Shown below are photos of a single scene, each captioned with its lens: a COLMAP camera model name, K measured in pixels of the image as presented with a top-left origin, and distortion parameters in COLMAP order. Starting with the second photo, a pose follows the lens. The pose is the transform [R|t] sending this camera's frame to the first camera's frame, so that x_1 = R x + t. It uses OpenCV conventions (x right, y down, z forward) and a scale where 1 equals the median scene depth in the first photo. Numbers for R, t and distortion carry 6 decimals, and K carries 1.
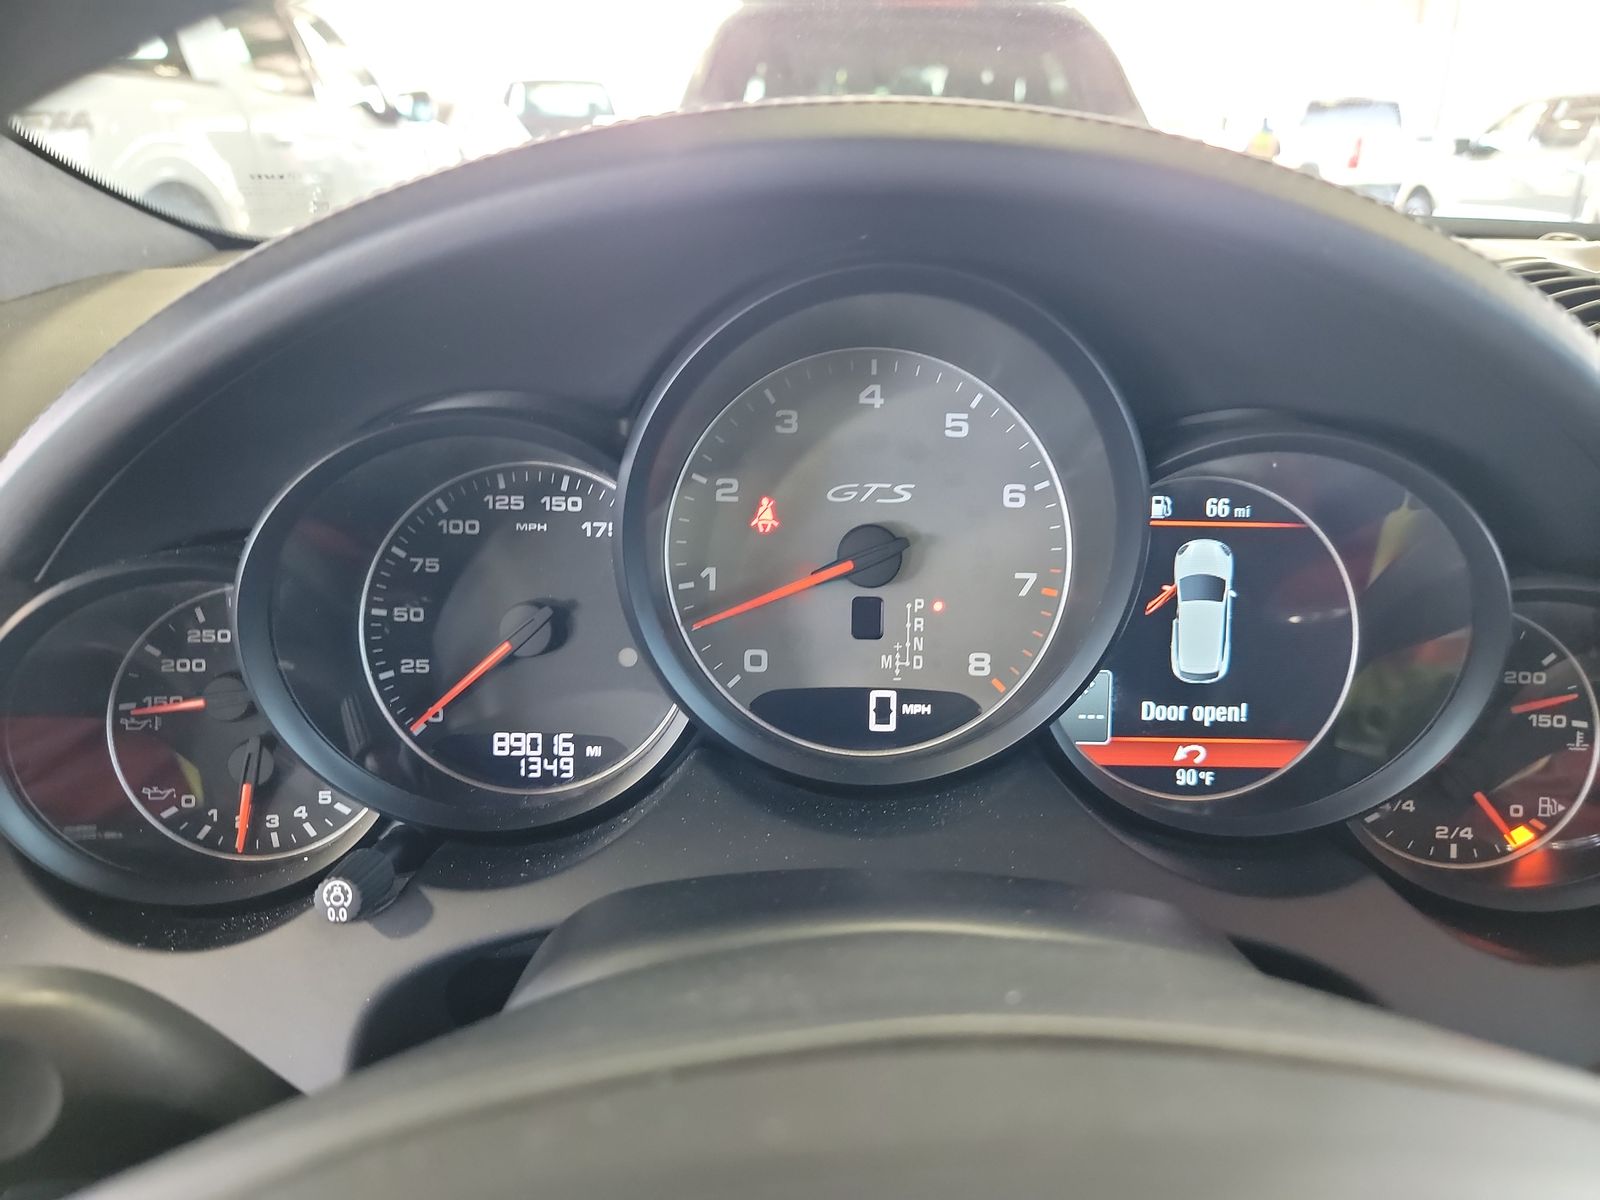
lens RADIAL K [[1144.0, 0, 796.8], [0, 1144.0, 606.2], [0, 0, 1]] dist [0.017527, -0.022119]
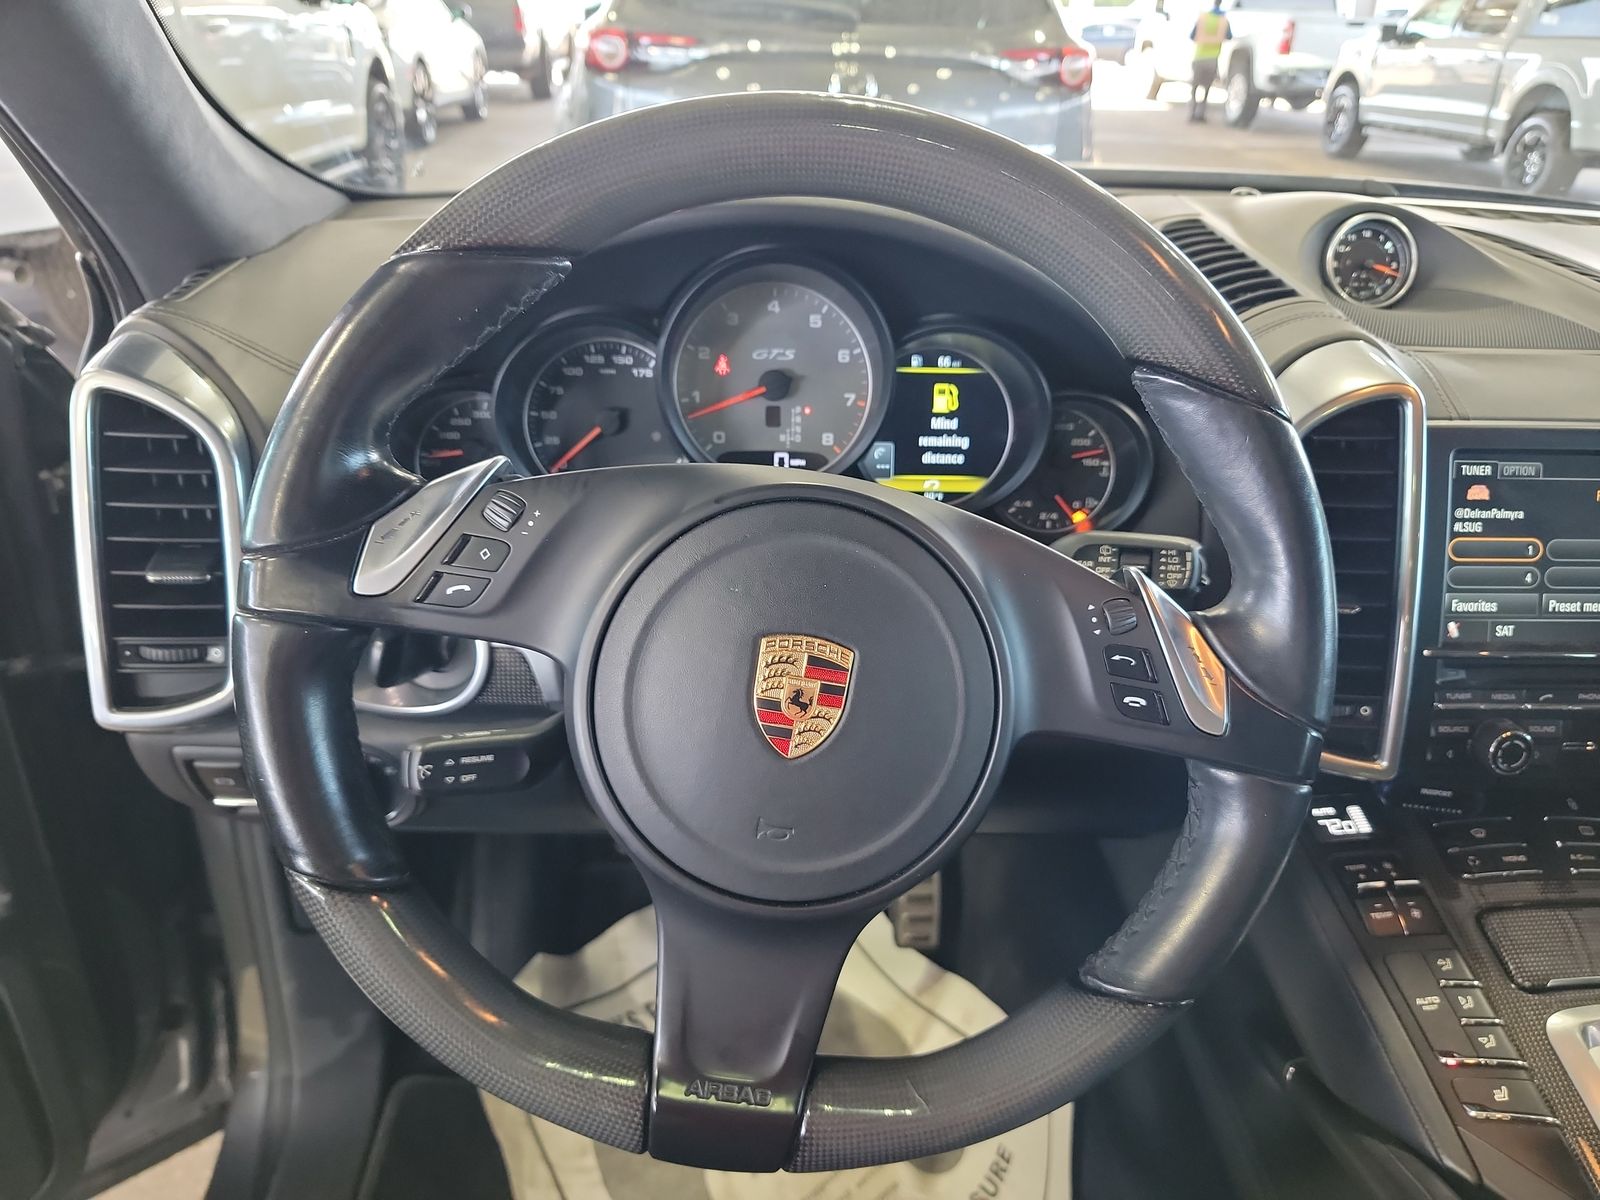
lens RADIAL K [[1144.0, 0, 801.2], [0, 1144.0, 596.3], [0, 0, 1]] dist [0.017527, -0.022119]
pose [[0.998425, -0.011577, 0.054893, -0.004568], [0.006745, 0.996150, 0.087407, 0.153986], [-0.055693, -0.086900, 0.994659, -1.082503]]
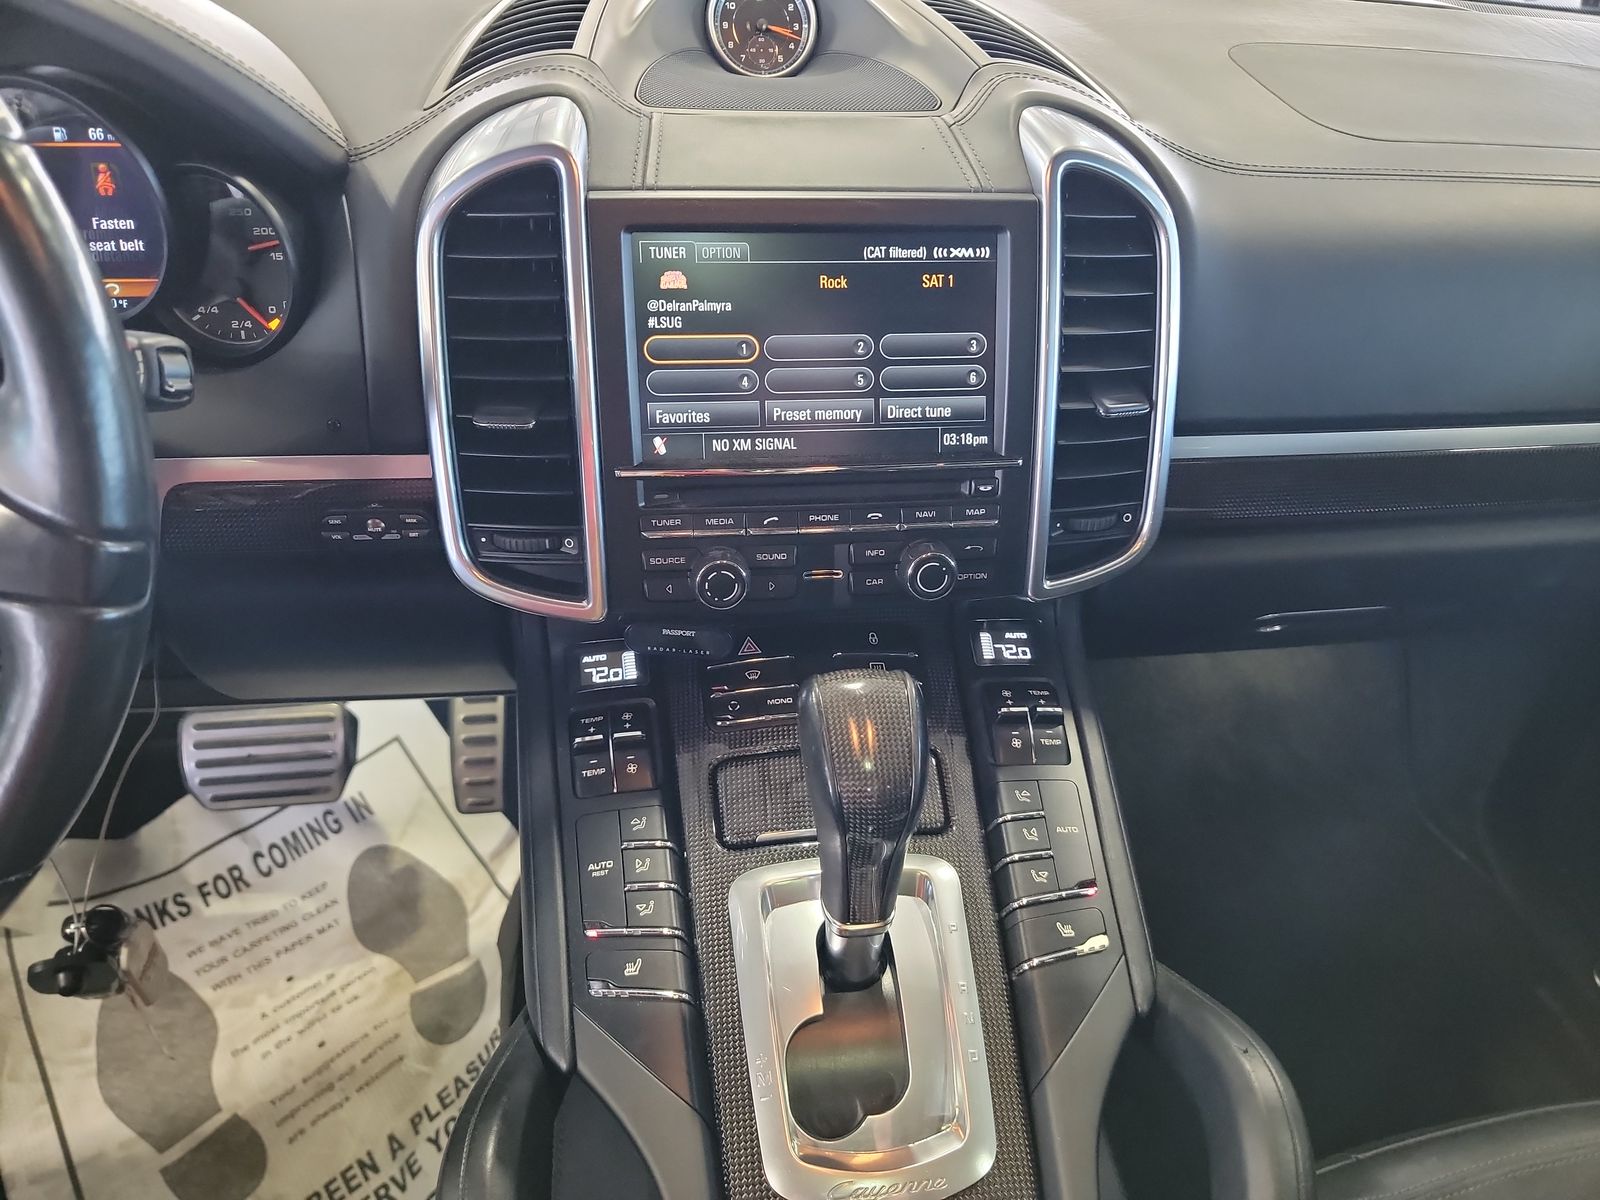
lens RADIAL K [[1144.0, 0, 810.1], [0, 1144.0, 594.8], [0, 0, 1]] dist [0.017527, -0.022119]
pose [[0.991417, -0.056483, 0.117905, 1.189959], [0.030415, 0.976758, 0.212178, 0.251527], [-0.127149, -0.206771, 0.970092, -0.906914]]
